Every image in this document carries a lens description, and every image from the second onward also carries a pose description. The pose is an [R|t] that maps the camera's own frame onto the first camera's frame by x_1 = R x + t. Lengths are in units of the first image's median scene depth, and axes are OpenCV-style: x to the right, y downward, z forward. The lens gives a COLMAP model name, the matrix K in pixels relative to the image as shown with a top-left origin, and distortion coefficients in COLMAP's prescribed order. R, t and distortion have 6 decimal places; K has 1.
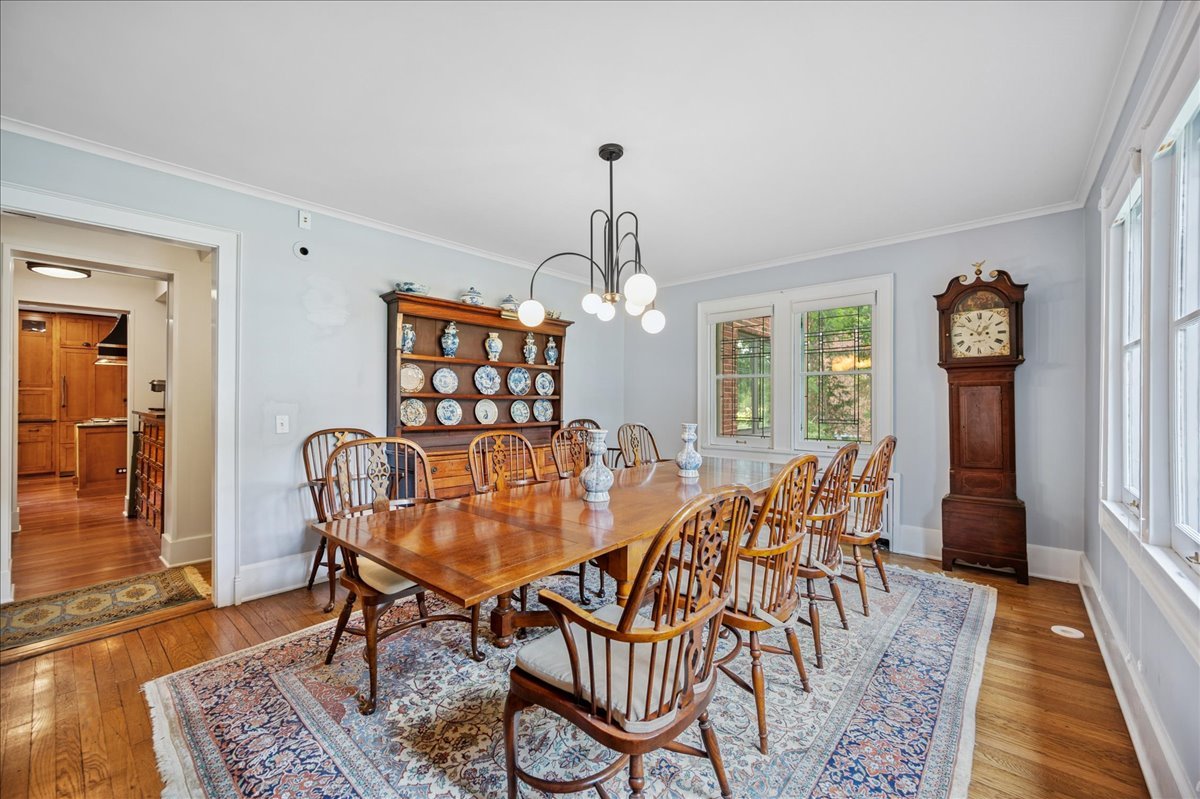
lens RADIAL K [[476.3, 0, 604.2], [0, 476.3, 396.0], [0, 0, 1]] dist [0.003427, 0.000349]
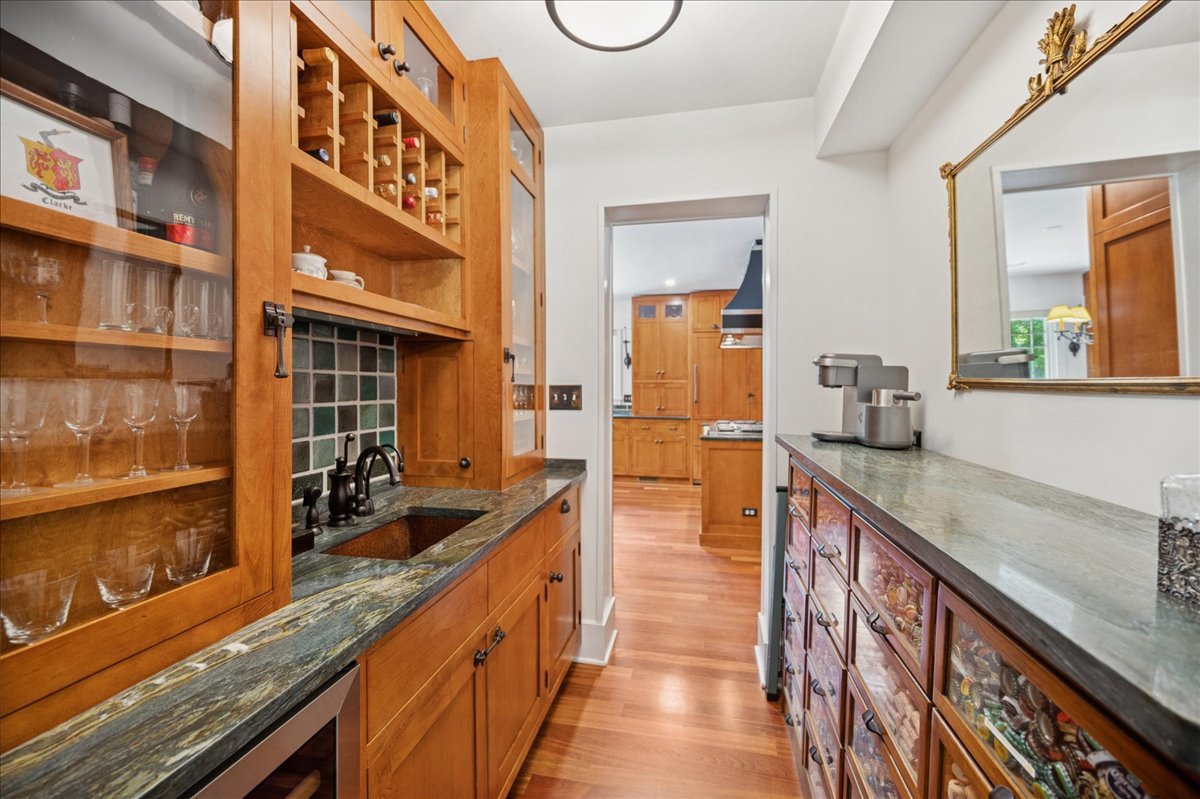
lens RADIAL K [[476.3, 0, 602.4], [0, 476.3, 393.5], [0, 0, 1]] dist [0.003427, 0.000349]
pose [[0.478873, 0.012465, -0.877795, -0.560625], [0.004000, 0.999858, 0.016380, -0.008938], [0.877875, -0.011355, 0.478756, 0.540088]]
